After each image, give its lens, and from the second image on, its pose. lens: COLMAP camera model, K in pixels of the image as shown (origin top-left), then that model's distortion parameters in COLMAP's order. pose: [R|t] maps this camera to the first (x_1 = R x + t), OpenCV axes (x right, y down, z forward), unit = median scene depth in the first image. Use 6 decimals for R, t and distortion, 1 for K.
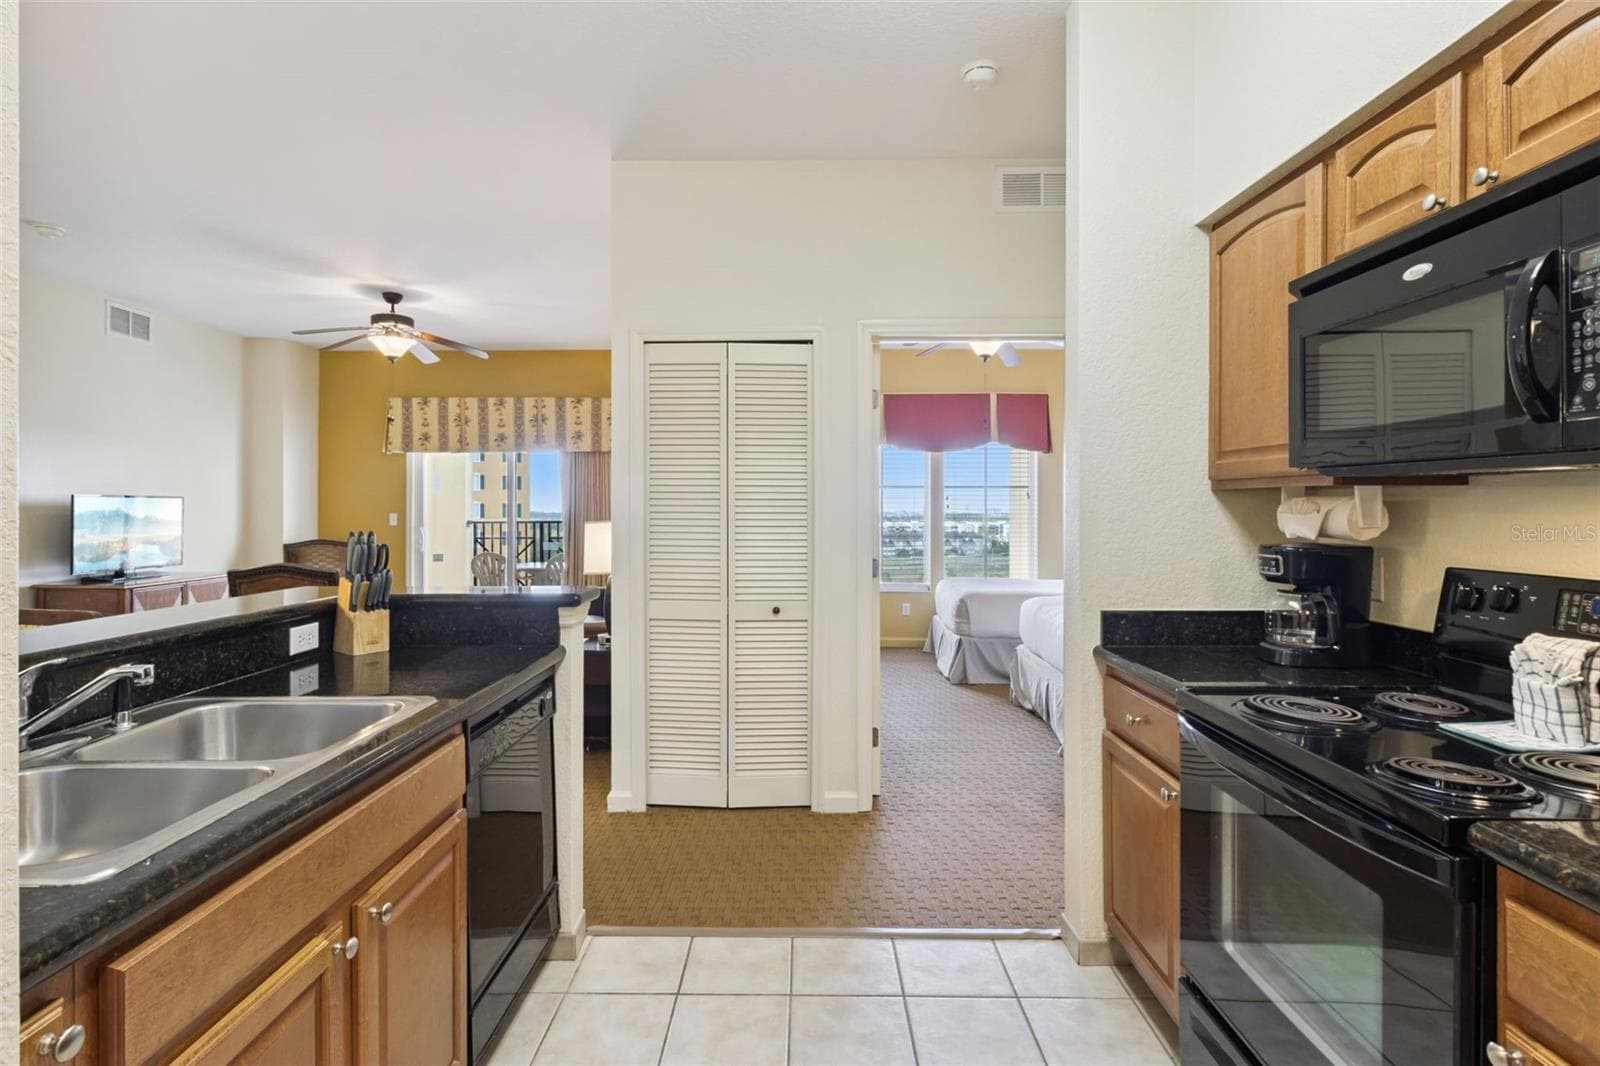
lens RADIAL K [[822.5, 0, 789.2], [0, 822.5, 507.6], [0, 0, 1]] dist [-0.003252, -0.001077]
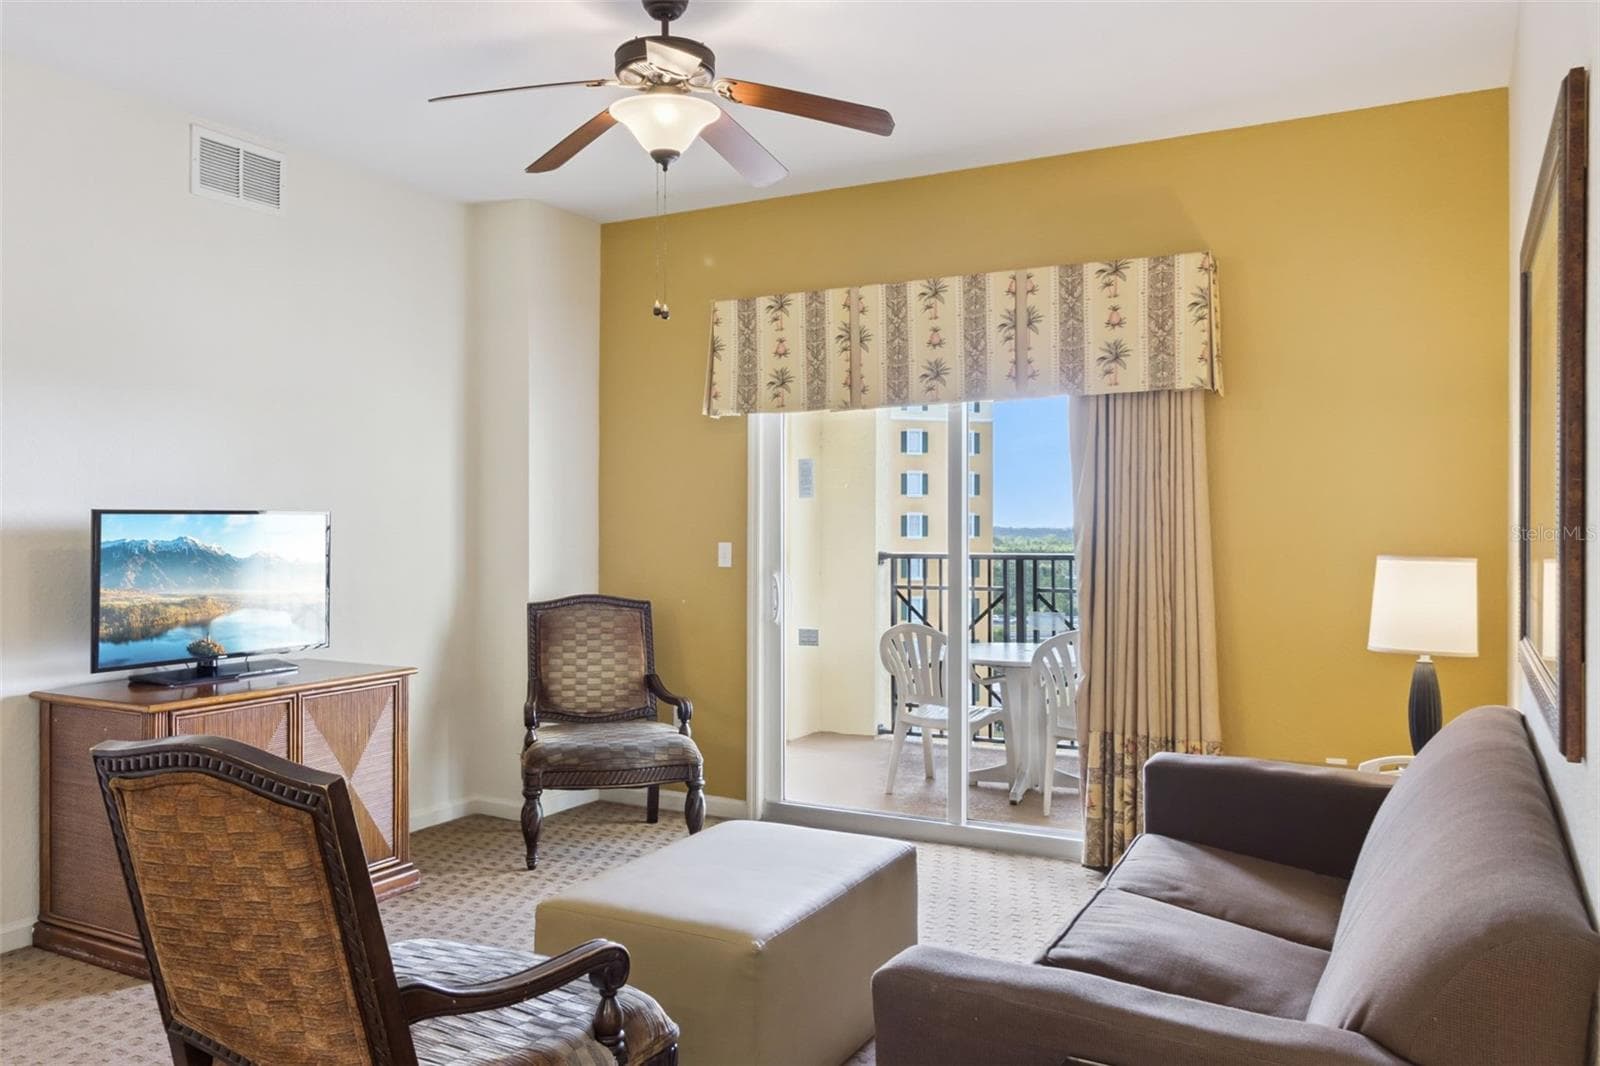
lens RADIAL K [[1163.3, 0, 800.0], [0, 1163.3, 533.0], [0, 0, 1]] dist [-0.000741, -0.000919]
pose [[0.892451, 0.002739, -0.451136, -0.135681], [0.002159, 0.999944, 0.010342, -0.005553], [0.451140, -0.010204, 0.892395, 0.415861]]
